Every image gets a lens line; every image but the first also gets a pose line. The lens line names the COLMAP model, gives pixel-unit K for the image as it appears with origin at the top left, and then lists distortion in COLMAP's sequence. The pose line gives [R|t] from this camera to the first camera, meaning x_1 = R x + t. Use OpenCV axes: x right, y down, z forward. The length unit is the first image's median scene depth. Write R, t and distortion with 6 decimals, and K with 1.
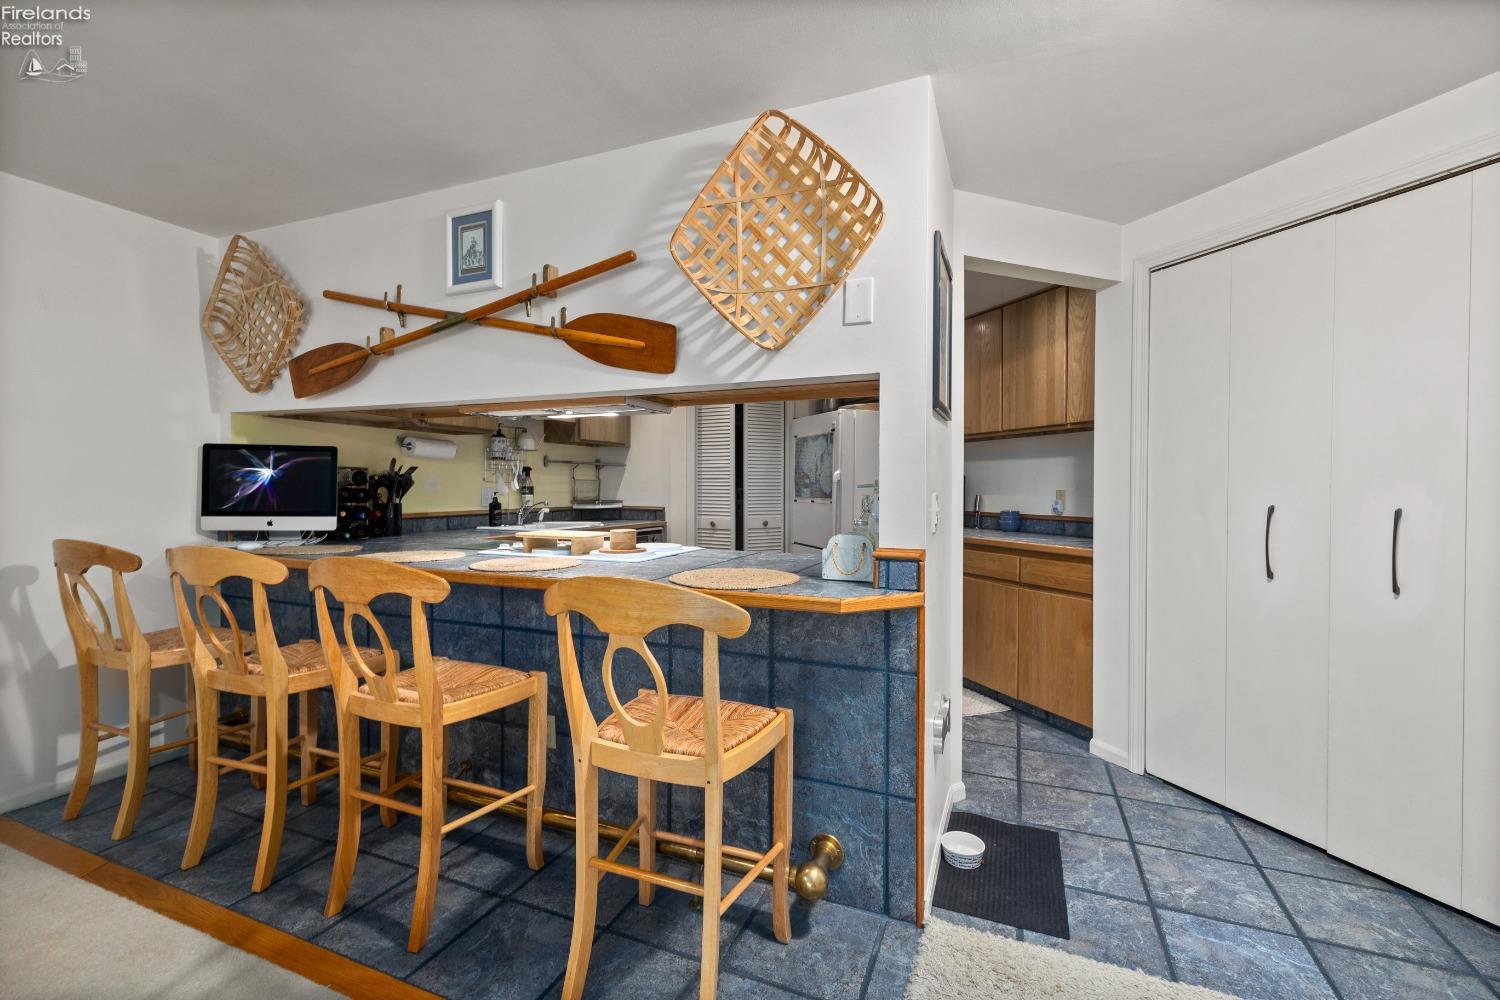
lens RADIAL K [[637.3, 0, 752.5], [0, 637.3, 498.3], [0, 0, 1]] dist [0.005322, -0.000477]
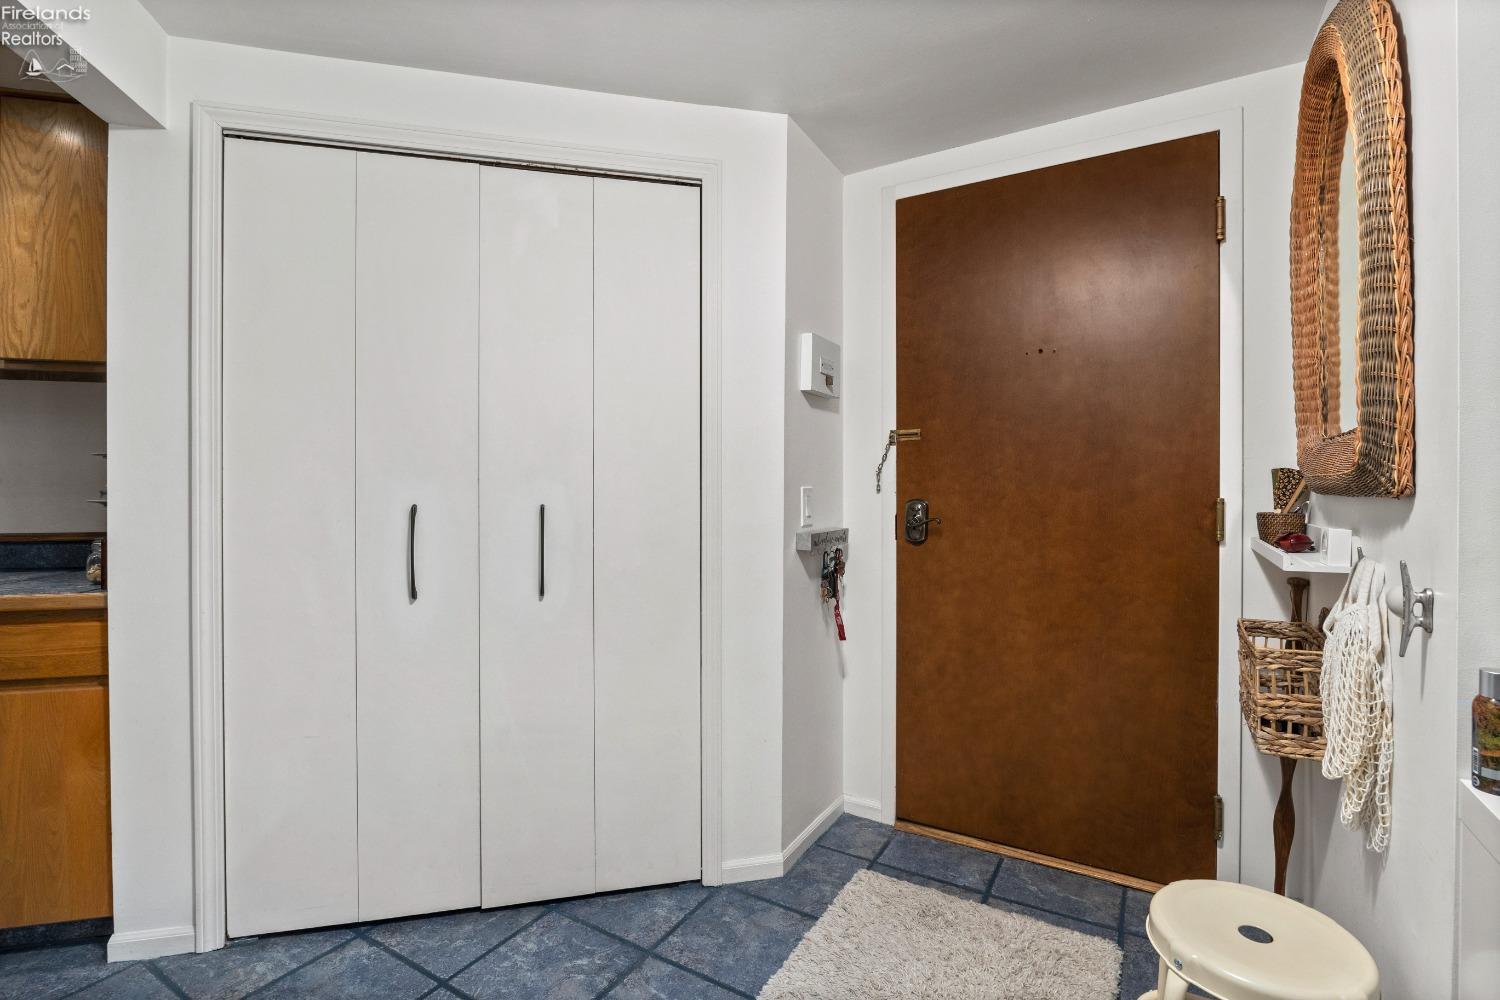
lens RADIAL K [[689.2, 0, 732.2], [0, 689.2, 486.8], [0, 0, 1]] dist [-0.002311, -0.004357]
pose [[0.151087, -0.004370, 0.988511, 0.034381], [0.013972, 0.999900, 0.002285, -0.005168], [-0.988422, 0.013466, 0.151133, 0.411973]]
